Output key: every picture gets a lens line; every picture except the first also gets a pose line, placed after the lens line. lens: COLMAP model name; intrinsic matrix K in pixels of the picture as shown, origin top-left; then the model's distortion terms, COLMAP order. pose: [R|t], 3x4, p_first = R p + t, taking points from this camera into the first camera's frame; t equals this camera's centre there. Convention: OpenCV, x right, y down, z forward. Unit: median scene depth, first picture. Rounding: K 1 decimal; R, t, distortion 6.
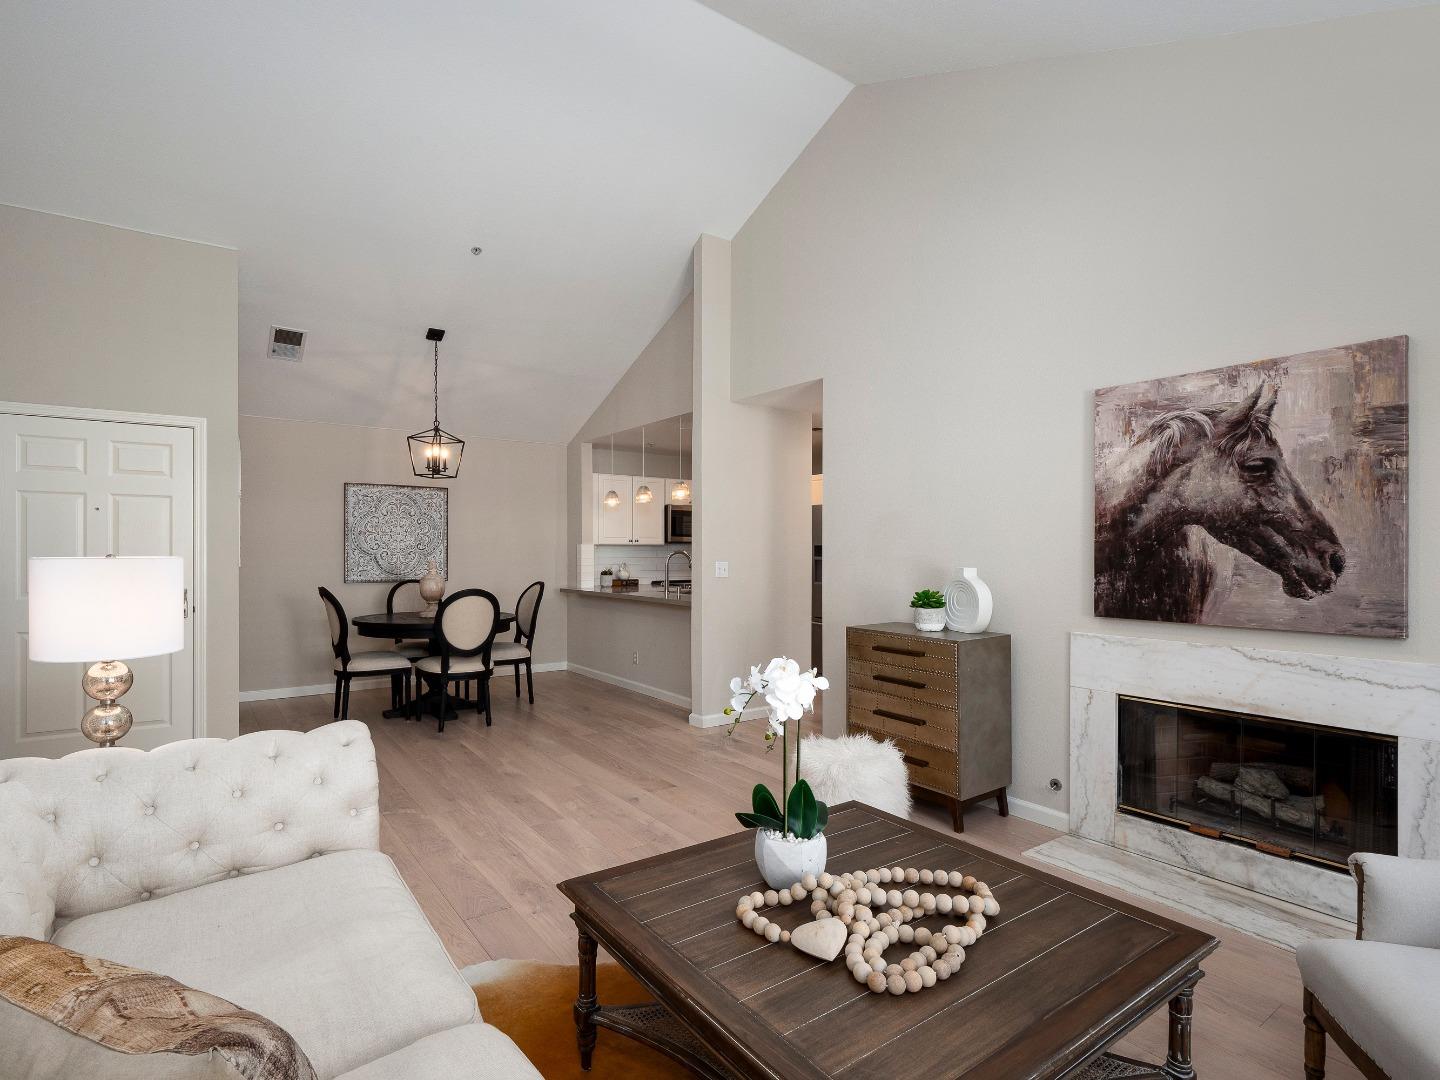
lens RADIAL K [[740.3, 0, 719.7], [0, 740.3, 530.0], [0, 0, 1]] dist [-0.000676, -0.000179]
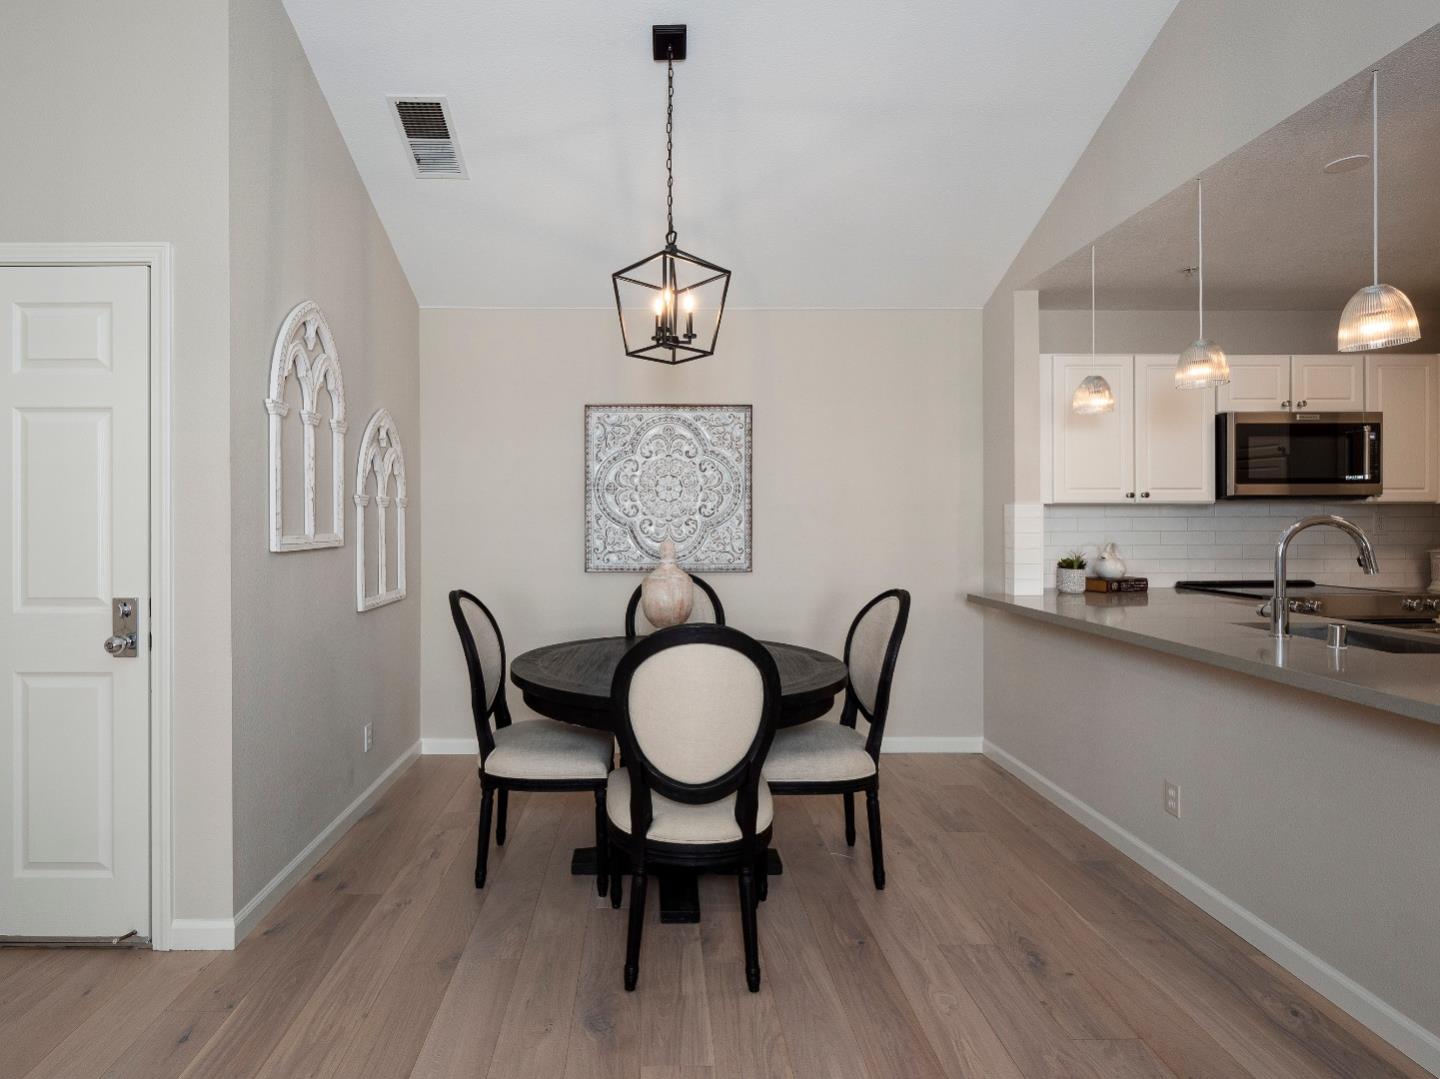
lens RADIAL K [[731.0, 0, 668.3], [0, 731.0, 531.8], [0, 0, 1]] dist [0.021993, -0.021353]
pose [[0.817576, 0.008918, -0.575751, -0.103037], [0.019651, 0.998866, 0.043377, 0.013606], [0.575485, -0.046778, 0.816474, 0.517690]]
